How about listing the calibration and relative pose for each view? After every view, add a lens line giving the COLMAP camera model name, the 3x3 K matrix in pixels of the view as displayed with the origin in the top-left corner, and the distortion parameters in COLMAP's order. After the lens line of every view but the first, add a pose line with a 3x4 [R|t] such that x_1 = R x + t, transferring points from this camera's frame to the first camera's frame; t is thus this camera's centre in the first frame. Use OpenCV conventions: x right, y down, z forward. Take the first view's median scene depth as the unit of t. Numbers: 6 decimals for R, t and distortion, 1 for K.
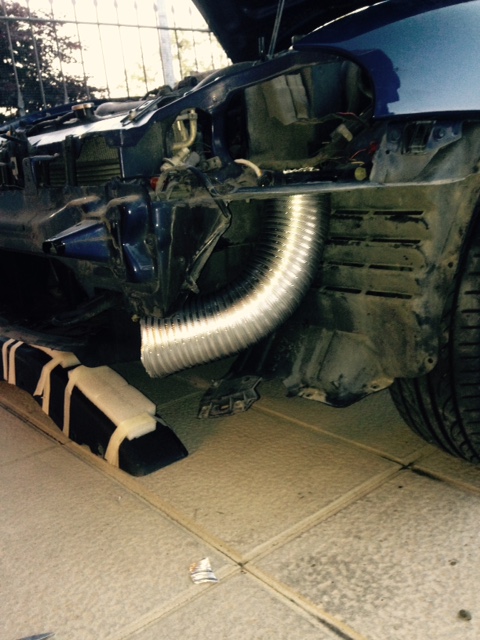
lens RADIAL K [[618.8, 0, 240.0], [0, 618.8, 320.0], [0, 0, 1]] dist [0.005589, 0.002589]
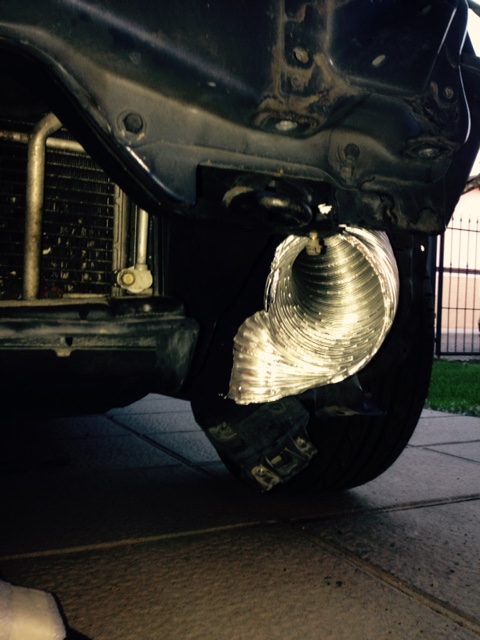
lens RADIAL K [[595.7, 0, 240.0], [0, 595.7, 320.0], [0, 0, 1]] dist [-0.003942, -0.005582]
pose [[0.234000, 0.104246, 0.966632, -0.565127], [0.208221, 0.965792, -0.154561, 0.097896], [-0.949678, 0.237440, 0.204289, 0.929636]]
